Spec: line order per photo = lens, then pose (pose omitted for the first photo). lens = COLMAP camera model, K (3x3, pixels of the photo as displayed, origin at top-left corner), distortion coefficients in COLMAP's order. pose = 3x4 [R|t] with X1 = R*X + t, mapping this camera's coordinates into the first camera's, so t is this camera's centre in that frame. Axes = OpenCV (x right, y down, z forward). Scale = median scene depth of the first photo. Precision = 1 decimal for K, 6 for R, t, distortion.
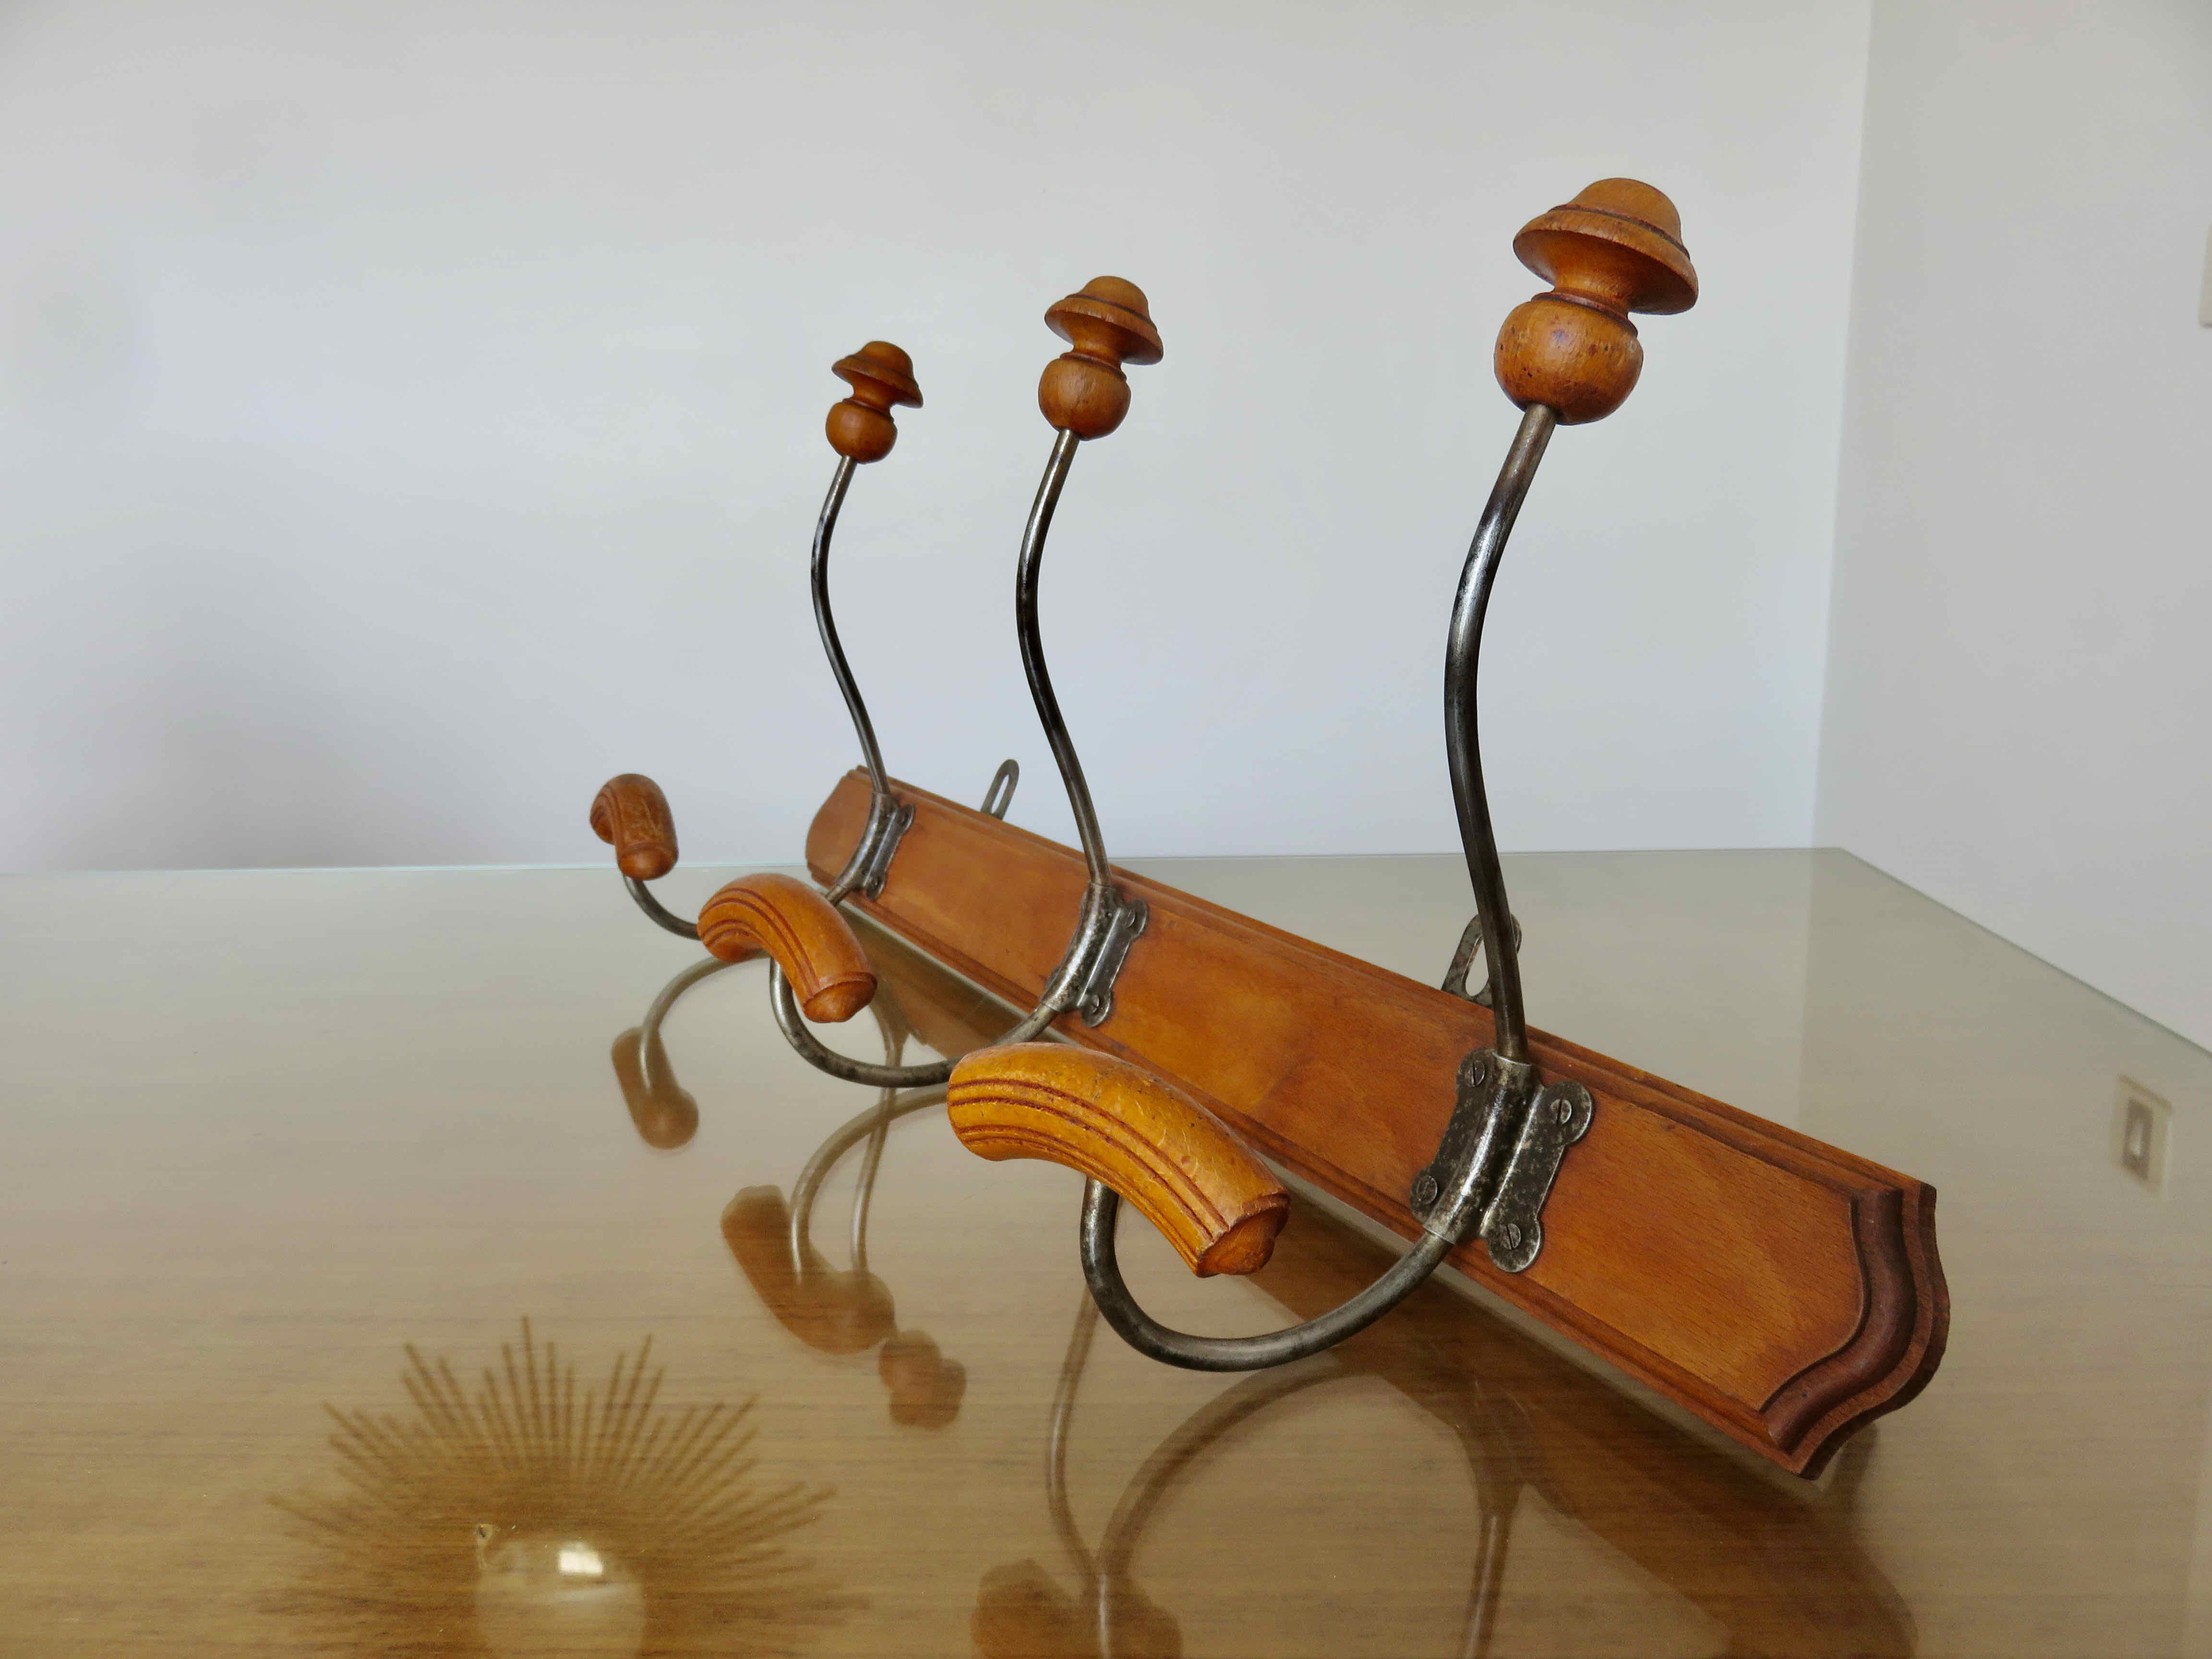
lens RADIAL K [[1679.7, 0, 1106.0], [0, 1679.7, 829.5], [0, 0, 1]] dist [-0.005449, -0.001148]
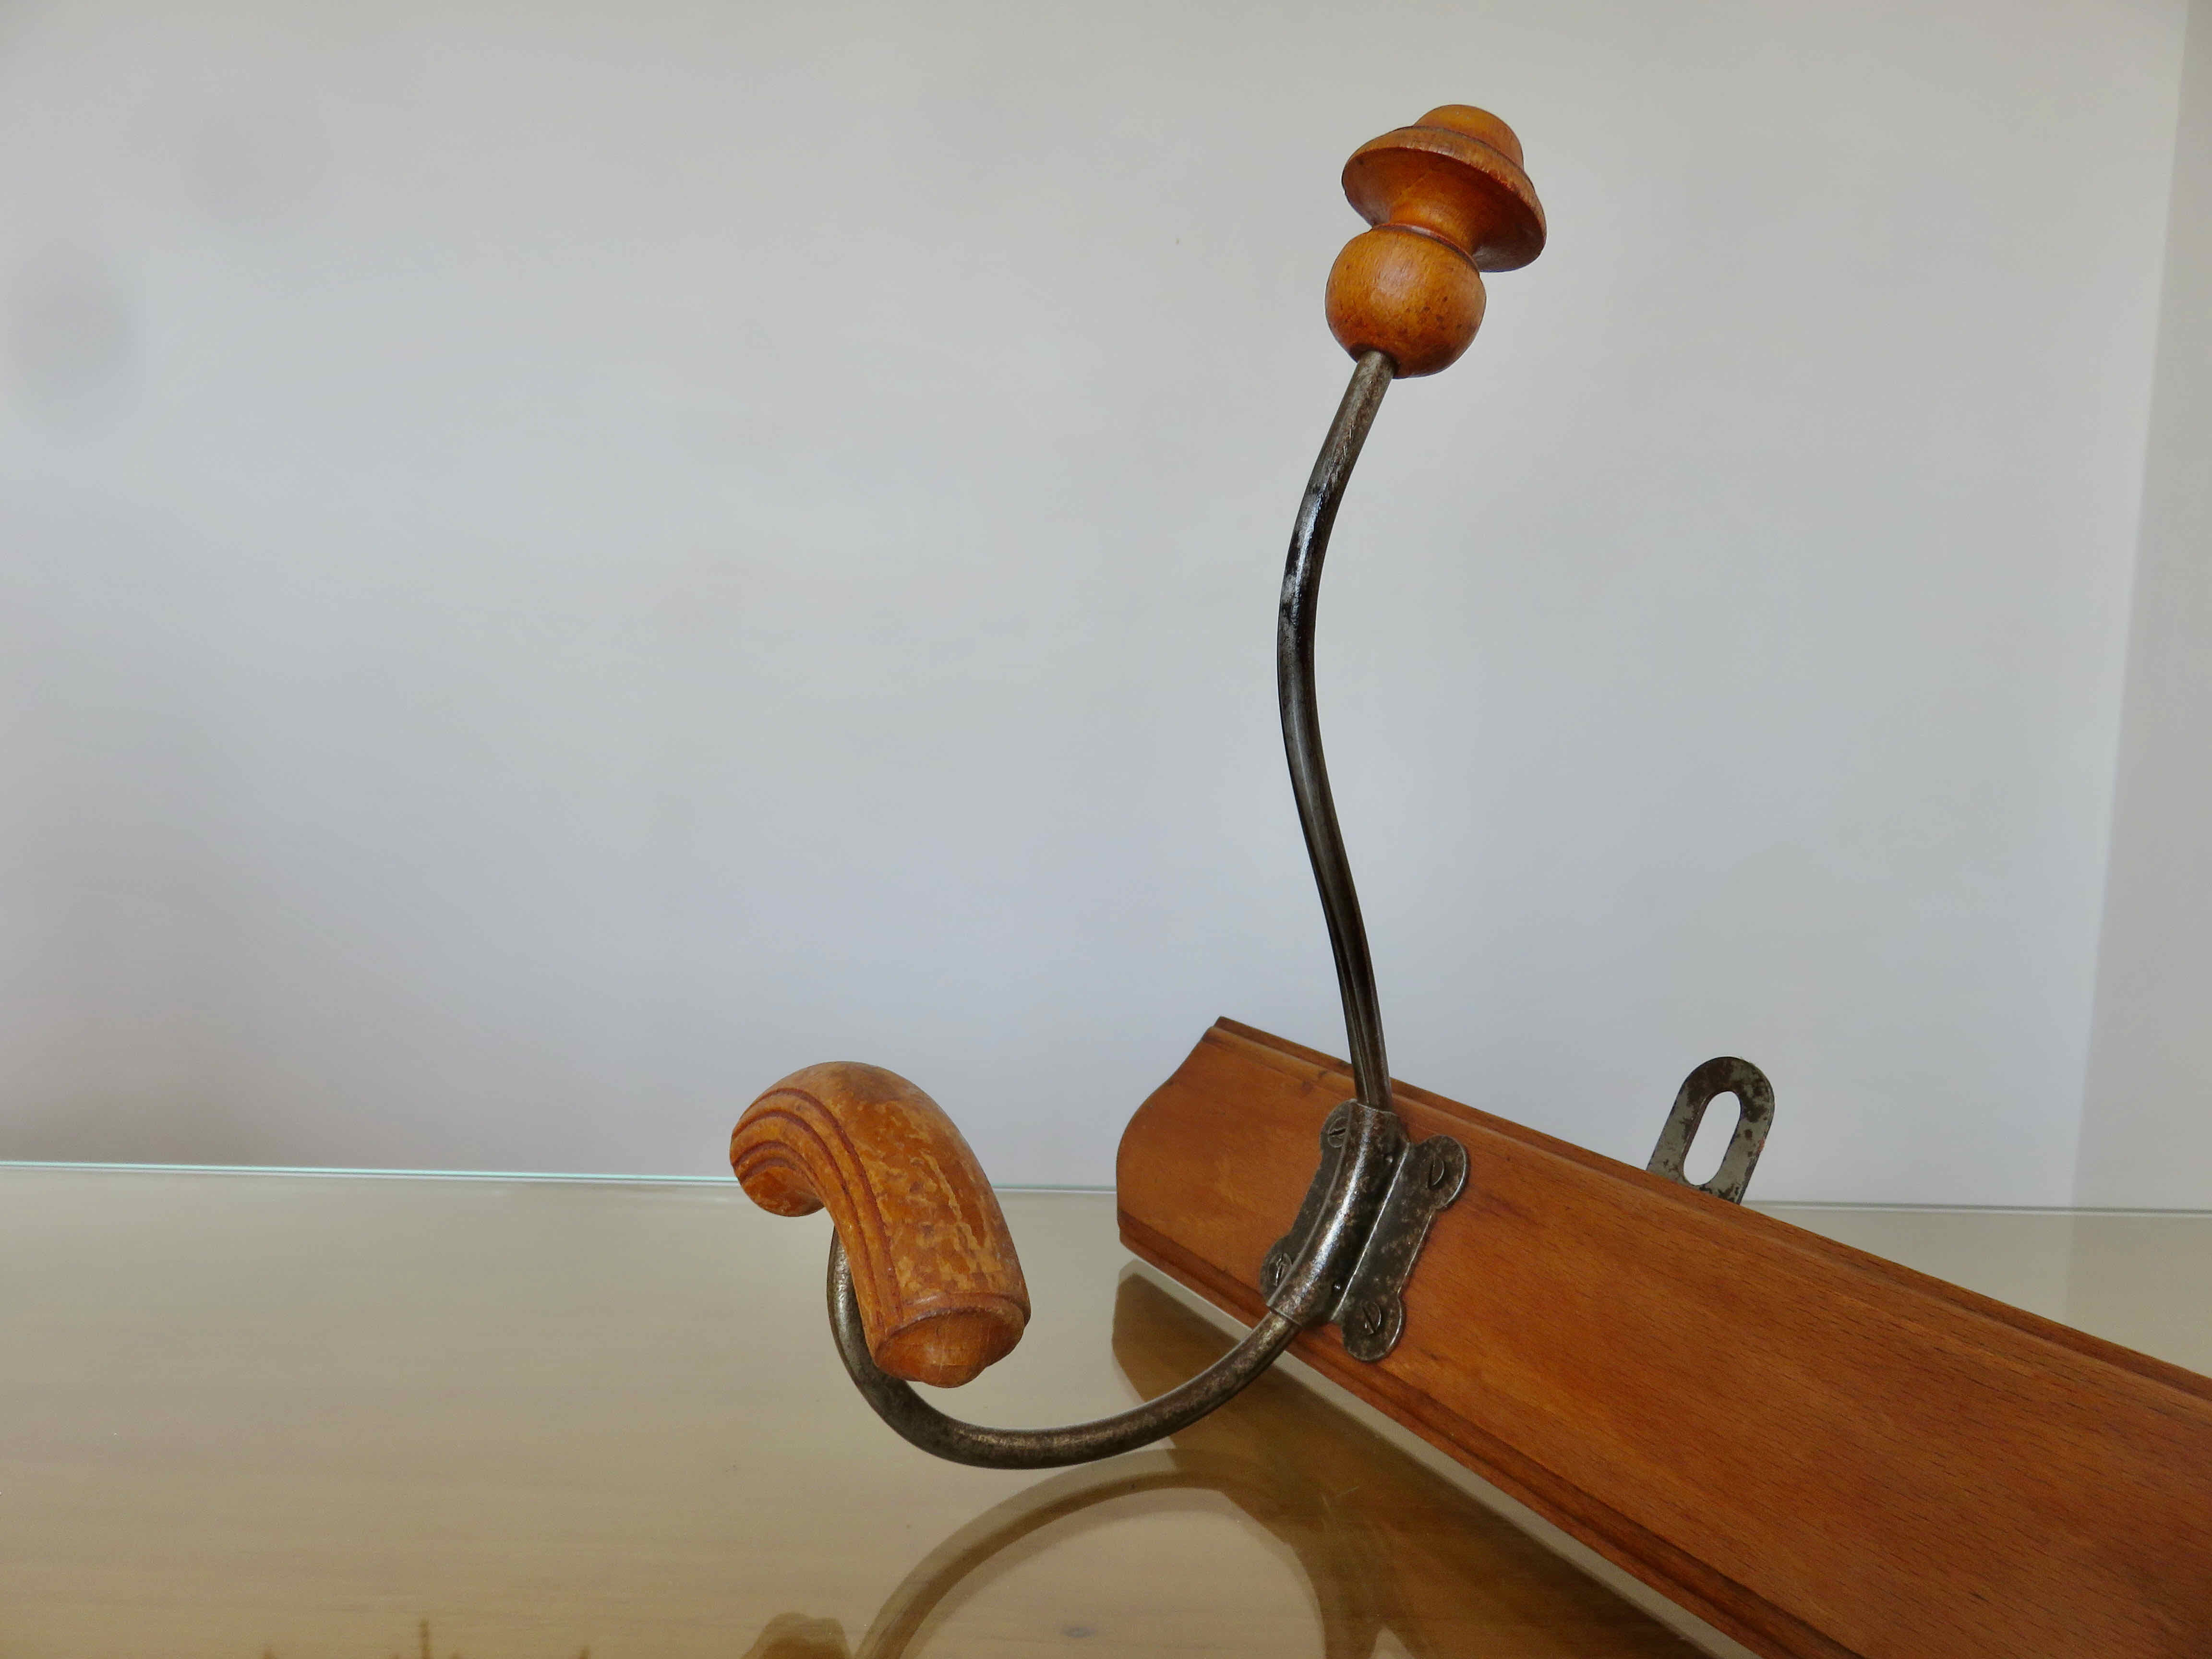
lens RADIAL K [[1708.2, 0, 1106.0], [0, 1708.2, 829.5], [0, 0, 1]] dist [-0.002852, -0.007216]
pose [[0.998539, 0.040374, 0.035927, -0.236436], [-0.037055, 0.995371, -0.088678, -0.055233], [-0.039341, 0.087217, 0.995412, 0.566739]]
